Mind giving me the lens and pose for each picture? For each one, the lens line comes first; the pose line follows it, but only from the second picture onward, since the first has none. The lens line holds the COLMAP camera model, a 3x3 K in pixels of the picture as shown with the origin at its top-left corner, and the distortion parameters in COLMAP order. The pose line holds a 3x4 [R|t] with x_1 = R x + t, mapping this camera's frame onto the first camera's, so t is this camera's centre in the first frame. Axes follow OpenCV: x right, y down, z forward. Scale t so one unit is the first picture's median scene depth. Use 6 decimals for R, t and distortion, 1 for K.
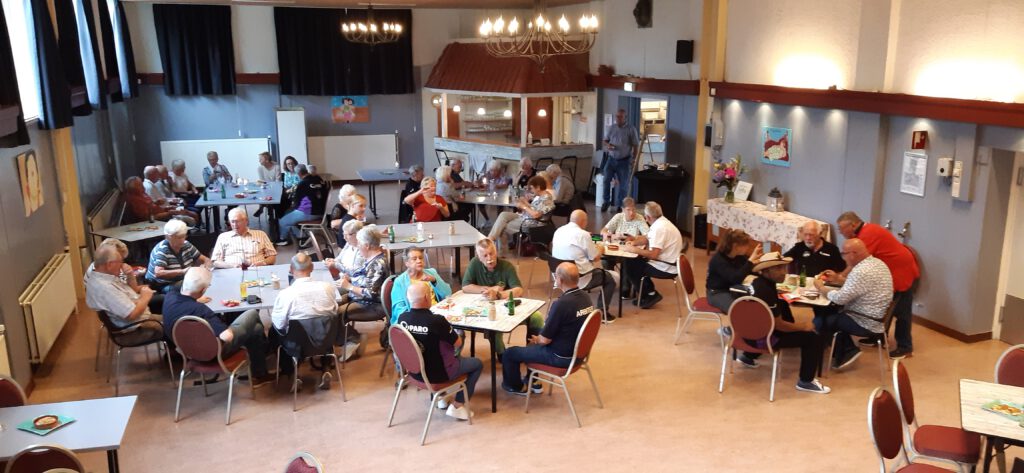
lens RADIAL K [[773.2, 0, 510.7], [0, 773.2, 232.3], [0, 0, 1]] dist [0.001799, -0.017540]
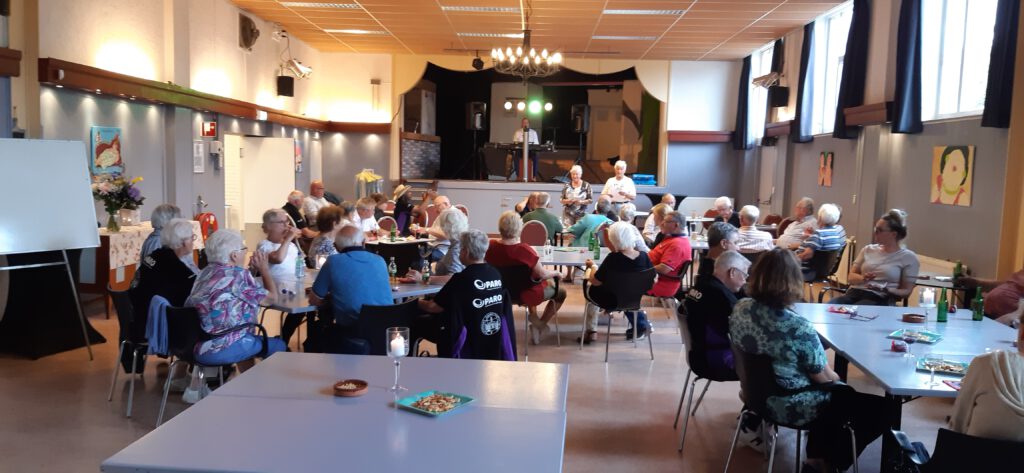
lens RADIAL K [[773.2, 0, 512.2], [0, 773.2, 238.2], [0, 0, 1]] dist [0.001799, -0.017540]
pose [[-0.911755, -0.068436, 0.404994, -0.249056], [0.061607, 0.952081, 0.299577, -0.161582], [-0.406089, 0.298092, -0.863848, 1.050988]]
